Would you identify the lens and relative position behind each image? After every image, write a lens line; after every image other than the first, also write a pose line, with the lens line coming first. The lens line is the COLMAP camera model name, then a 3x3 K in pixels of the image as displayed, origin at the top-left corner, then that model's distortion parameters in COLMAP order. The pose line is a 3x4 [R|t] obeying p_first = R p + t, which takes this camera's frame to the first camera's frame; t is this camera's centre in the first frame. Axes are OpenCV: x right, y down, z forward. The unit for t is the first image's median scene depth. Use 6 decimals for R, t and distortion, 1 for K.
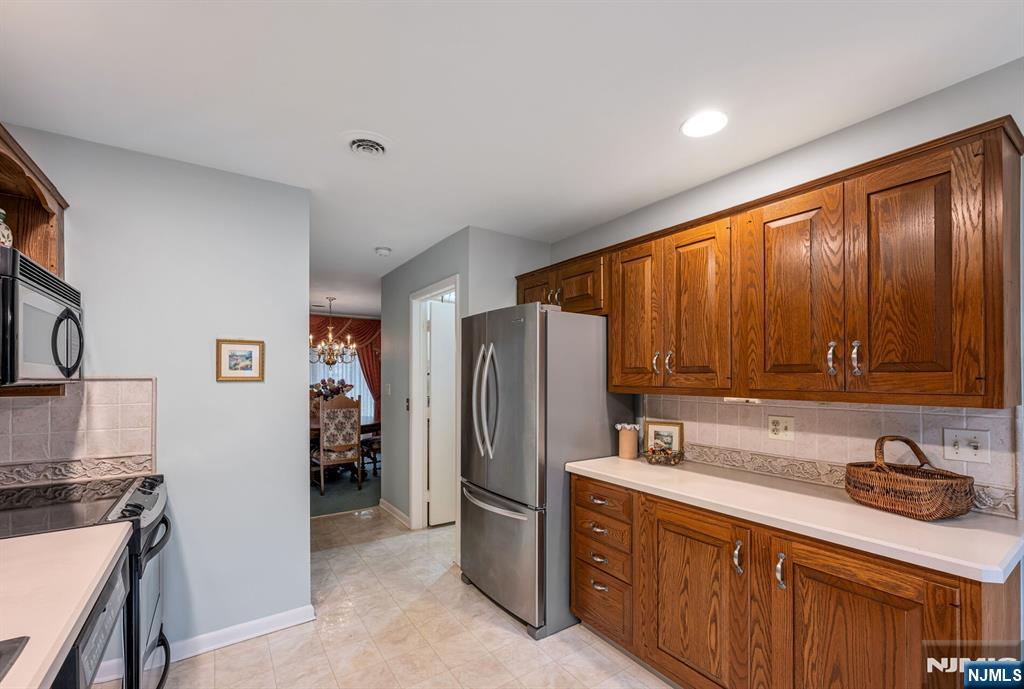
lens RADIAL K [[438.5, 0, 512.4], [0, 438.5, 375.2], [0, 0, 1]] dist [0.000041, 0.000048]
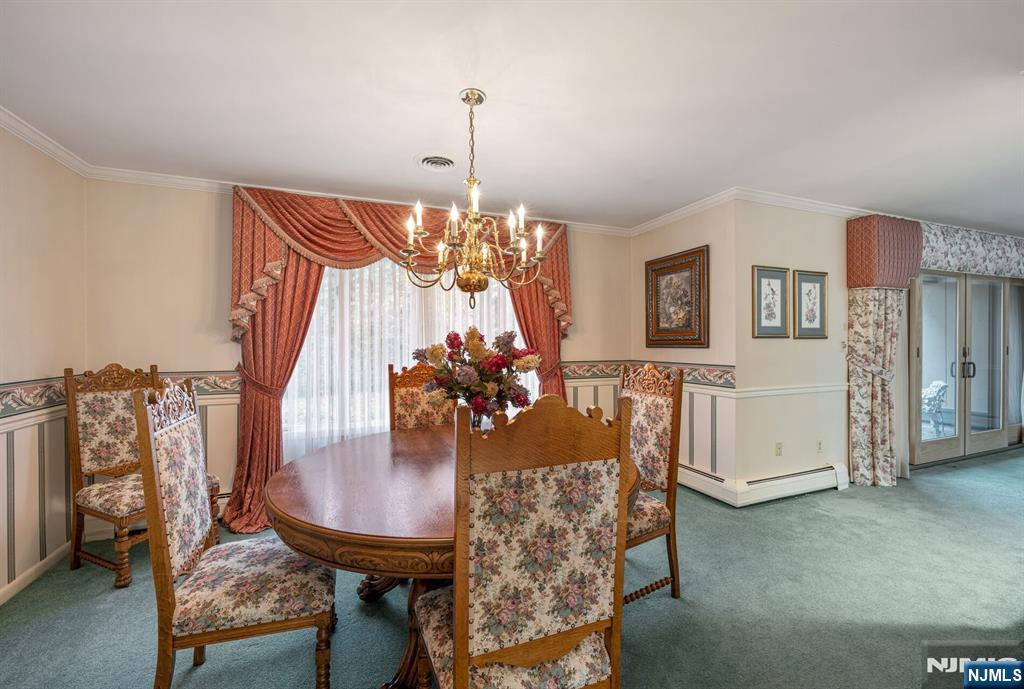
lens RADIAL K [[416.8, 0, 508.6], [0, 416.8, 352.3], [0, 0, 1]] dist [0.000048, 0.000041]
pose [[0.971017, 0.002068, -0.239003, -0.794350], [0.003626, 0.999720, 0.023381, 0.042553], [0.238984, -0.023570, 0.970737, 1.772949]]
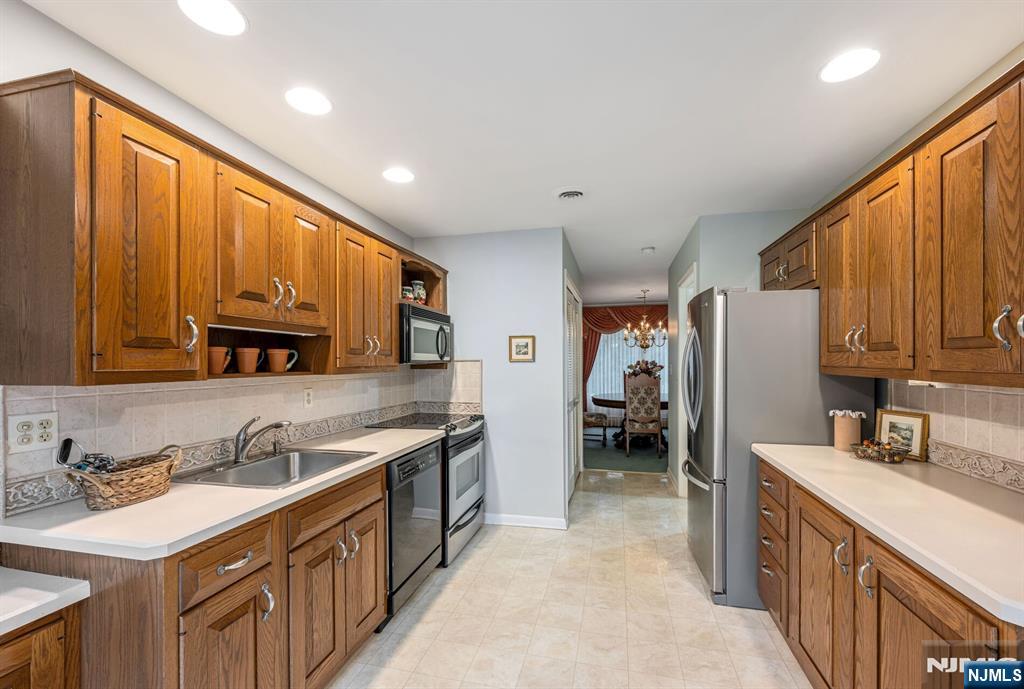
lens RADIAL K [[430.6, 0, 511.3], [0, 430.6, 360.9], [0, 0, 1]] dist [0.000864, 0.000191]
pose [[0.670715, -0.003626, -0.741707, 0.493094], [0.009703, 0.999945, 0.003886, 0.004248], [0.741652, -0.009803, 0.670713, -0.062582]]
